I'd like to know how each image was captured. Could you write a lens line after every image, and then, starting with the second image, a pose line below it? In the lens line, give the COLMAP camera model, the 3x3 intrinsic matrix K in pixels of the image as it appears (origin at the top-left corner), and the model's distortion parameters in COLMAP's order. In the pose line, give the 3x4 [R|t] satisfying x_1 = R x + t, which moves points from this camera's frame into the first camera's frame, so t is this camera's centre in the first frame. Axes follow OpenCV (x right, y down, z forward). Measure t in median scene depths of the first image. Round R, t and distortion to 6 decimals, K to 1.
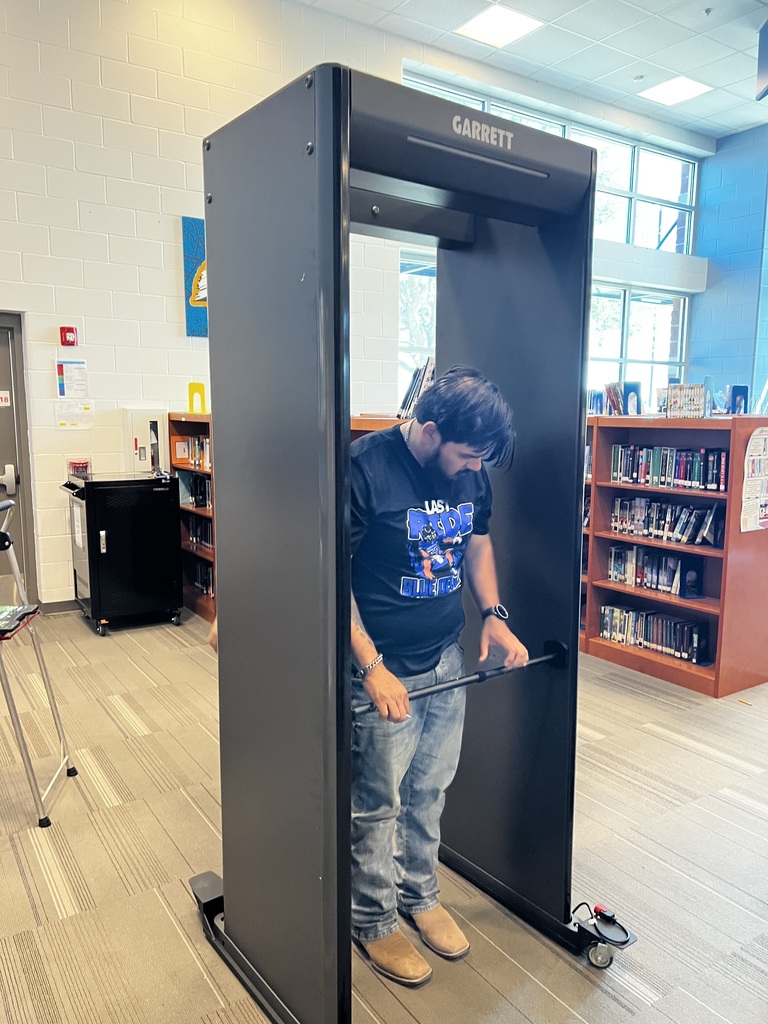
lens RADIAL K [[771.9, 0, 384.0], [0, 771.9, 513.8], [0, 0, 1]] dist [0.012178, -0.015318]
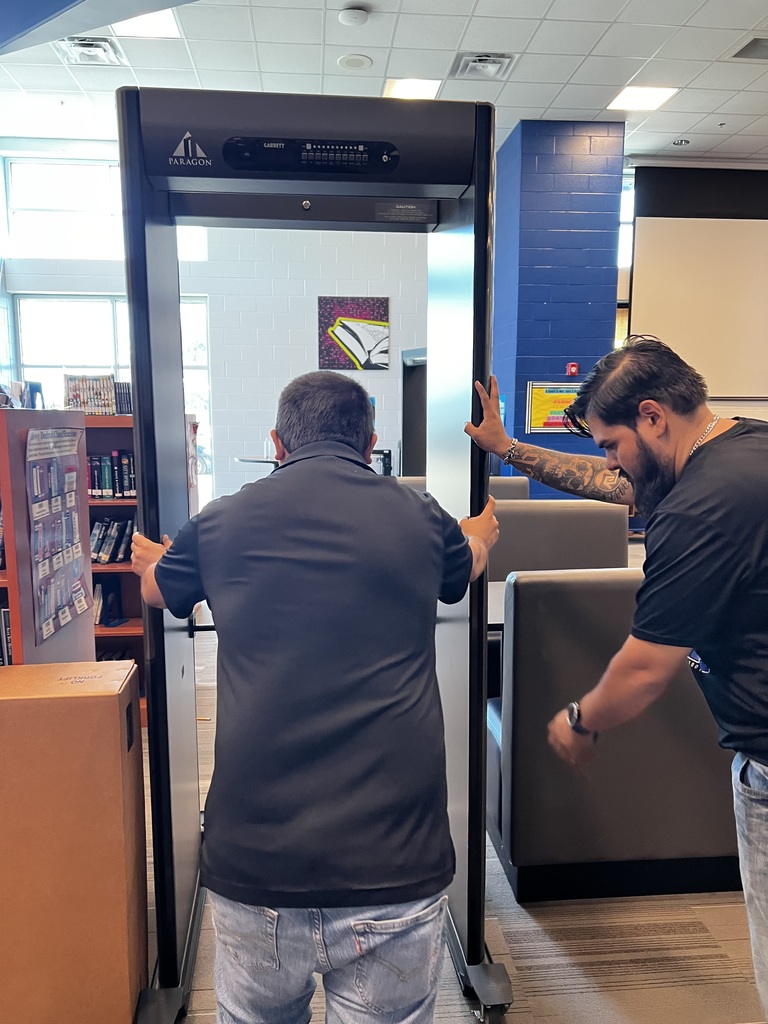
lens RADIAL K [[771.9, 0, 383.2], [0, 771.9, 512.7], [0, 0, 1]] dist [0.012178, -0.015318]
pose [[0.477959, -0.126031, 0.869293, -0.203305], [0.120641, 0.989693, 0.077156, -0.045814], [-0.870058, 0.067995, 0.488238, 0.316734]]
